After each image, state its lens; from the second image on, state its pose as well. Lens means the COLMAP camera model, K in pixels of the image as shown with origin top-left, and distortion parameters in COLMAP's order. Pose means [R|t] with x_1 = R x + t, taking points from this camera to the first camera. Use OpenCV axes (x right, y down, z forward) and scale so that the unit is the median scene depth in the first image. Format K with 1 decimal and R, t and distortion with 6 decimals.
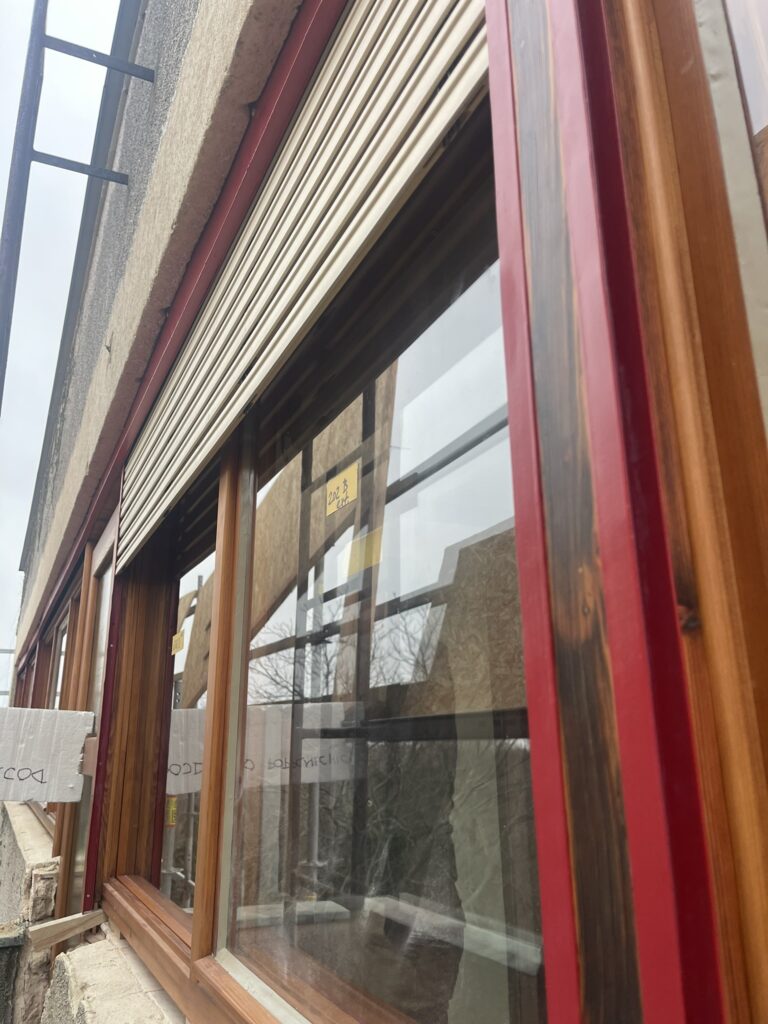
lens RADIAL K [[790.1, 0, 384.7], [0, 790.1, 512.1], [0, 0, 1]] dist [-0.005192, -0.009188]
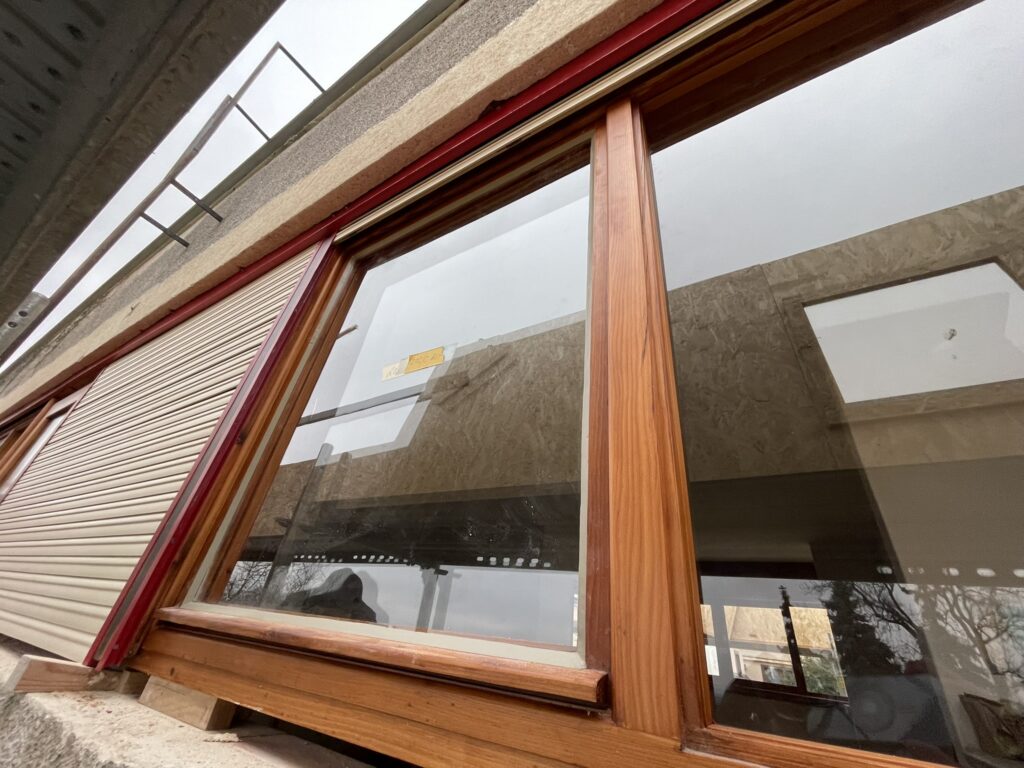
lens RADIAL K [[420.1, 0, 517.2], [0, 420.1, 377.0], [0, 0, 1]] dist [-0.008420, 0.000028]
pose [[0.829704, 0.390561, 0.398816, 0.095970], [-0.270897, 0.906416, -0.324076, 0.022844], [-0.488064, 0.160849, 0.857858, -0.327177]]
